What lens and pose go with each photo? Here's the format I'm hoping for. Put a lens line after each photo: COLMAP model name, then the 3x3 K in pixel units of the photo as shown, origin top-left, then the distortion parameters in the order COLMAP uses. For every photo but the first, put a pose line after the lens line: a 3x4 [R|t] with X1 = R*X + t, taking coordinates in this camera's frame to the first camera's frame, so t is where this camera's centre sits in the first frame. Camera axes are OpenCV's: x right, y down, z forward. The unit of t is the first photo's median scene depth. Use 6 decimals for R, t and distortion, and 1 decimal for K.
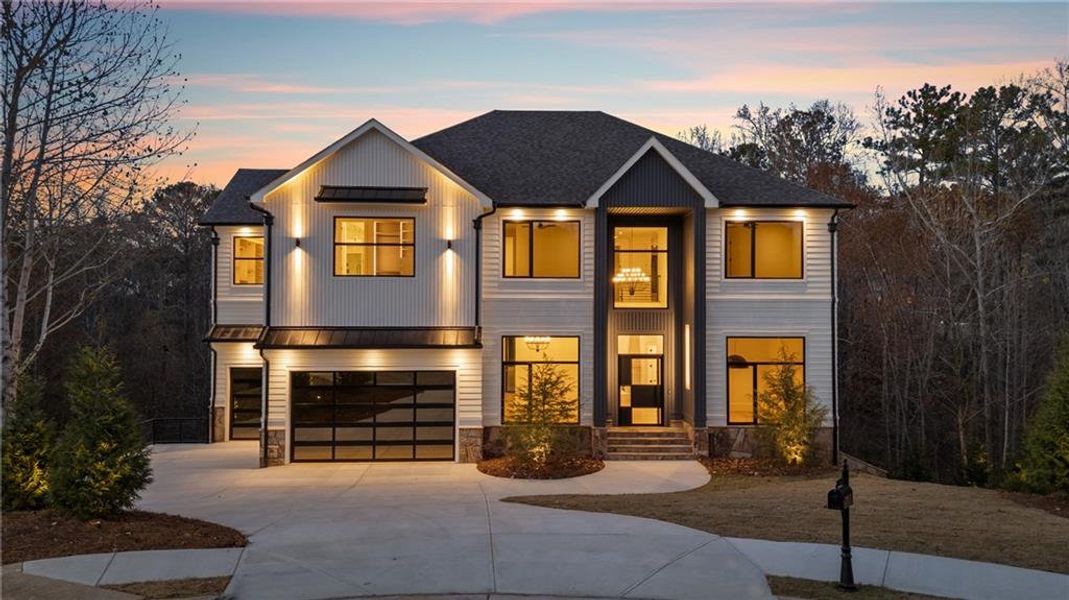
lens RADIAL K [[778.5, 0, 541.2], [0, 778.5, 308.1], [0, 0, 1]] dist [0.077089, -0.064128]
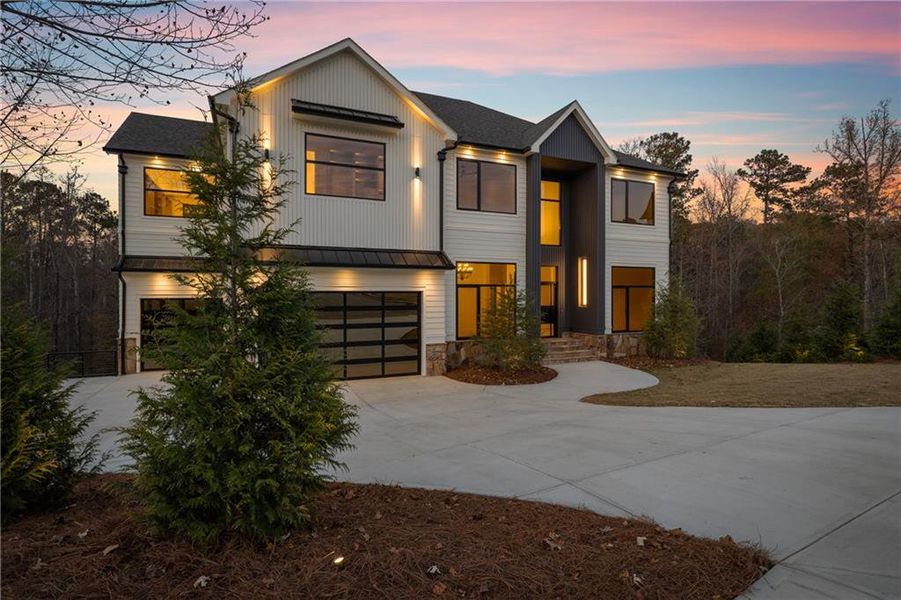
lens RADIAL K [[448.9, 0, 449.4], [0, 448.9, 295.6], [0, 0, 1]] dist [0.000555, 0.003067]
pose [[0.928603, -0.004428, 0.371049, -0.298120], [-0.002786, 0.999817, 0.018905, 0.072696], [-0.371065, -0.018588, 0.928421, 0.400603]]
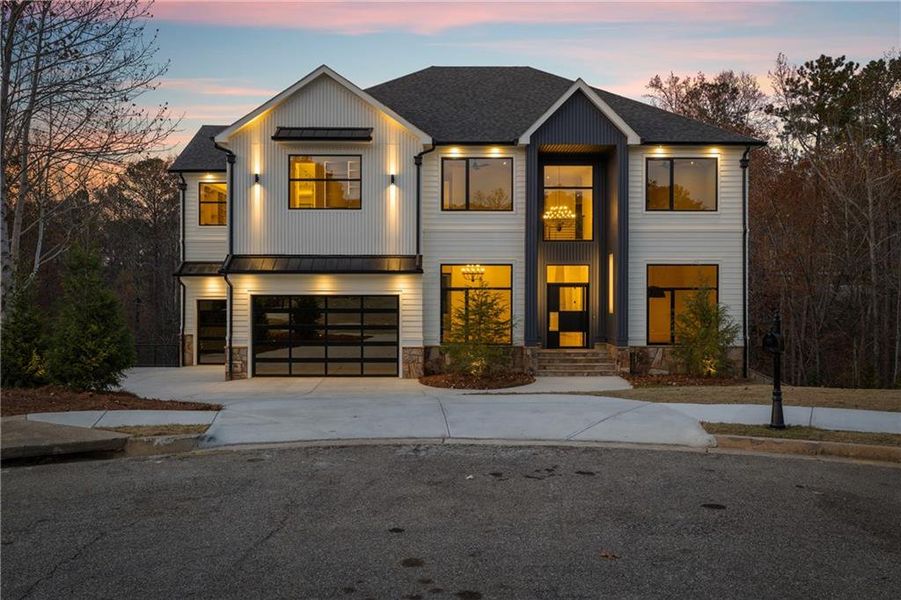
lens RADIAL K [[702.7, 0, 448.8], [0, 702.7, 296.1], [0, 0, 1]] dist [-0.008778, 0.024902]
pose [[0.999648, -0.001463, -0.026478, -0.013306], [0.002122, 0.999689, 0.024848, 0.056055], [0.026433, -0.024895, 0.999341, 0.013633]]
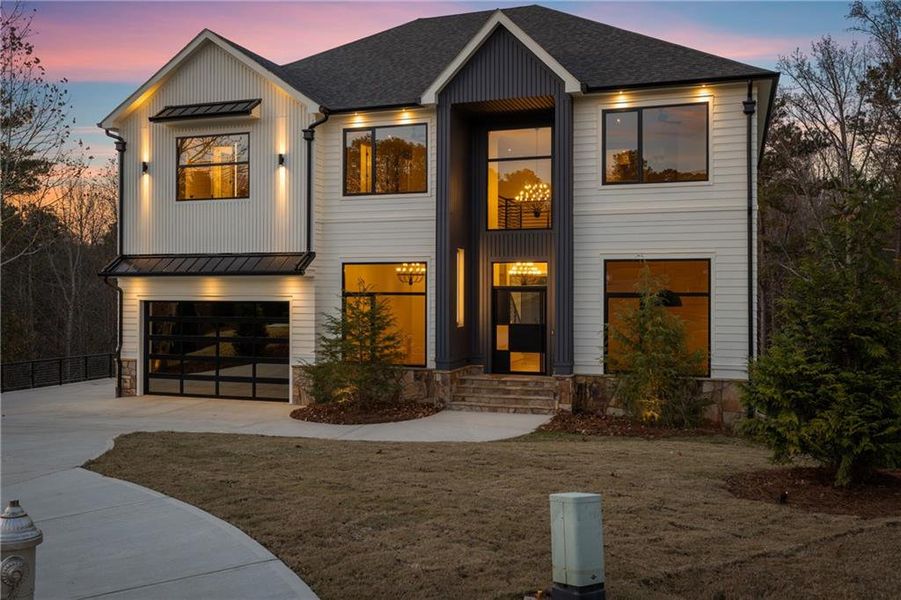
lens RADIAL K [[804.1, 0, 449.8], [0, 804.1, 296.0], [0, 0, 1]] dist [-0.006217, 0.016426]
pose [[0.932602, 0.000467, -0.360907, 0.383475], [0.005534, 0.999863, 0.015593, 0.059329], [0.360865, -0.016539, 0.932471, 0.204279]]
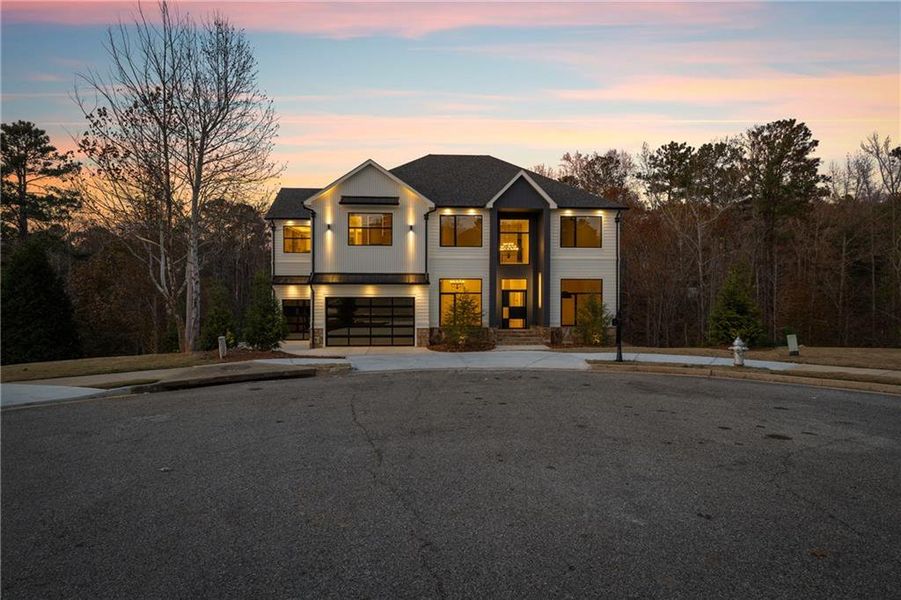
lens RADIAL K [[502.7, 0, 447.7], [0, 502.7, 298.2], [0, 0, 1]] dist [-0.000243, 0.003355]
pose [[0.999630, -0.001460, 0.027148, -0.062762], [0.000589, 0.999486, 0.032041, 0.043863], [-0.027181, -0.032013, 0.999118, -0.181537]]
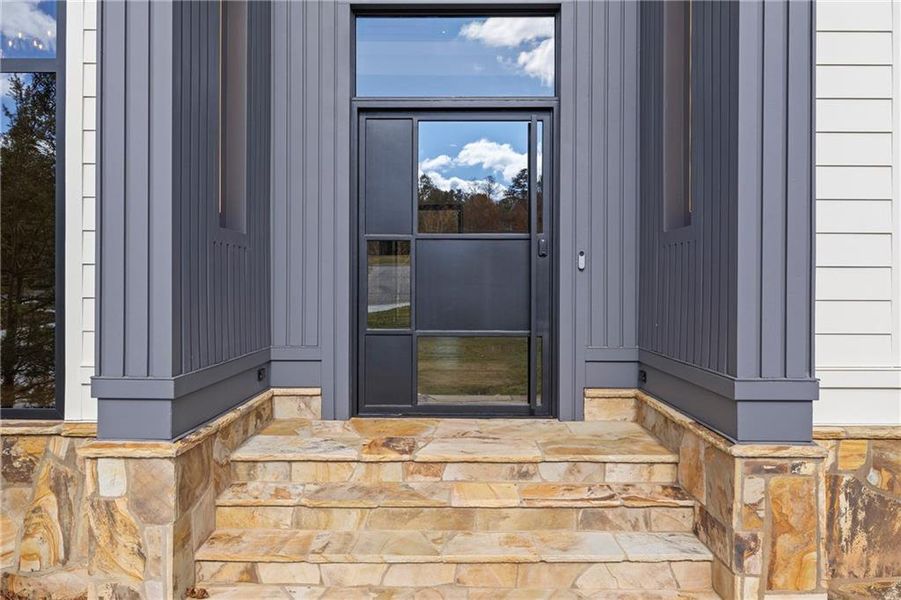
lens RADIAL K [[702.7, 0, 455.9], [0, 702.7, 291.2], [0, 0, 1]] dist [-0.008778, 0.024902]
pose [[0.999702, 0.001574, -0.024373, 0.140667], [-0.000961, 0.999683, 0.025142, 0.116727], [0.024405, -0.025111, 0.999387, 0.844977]]
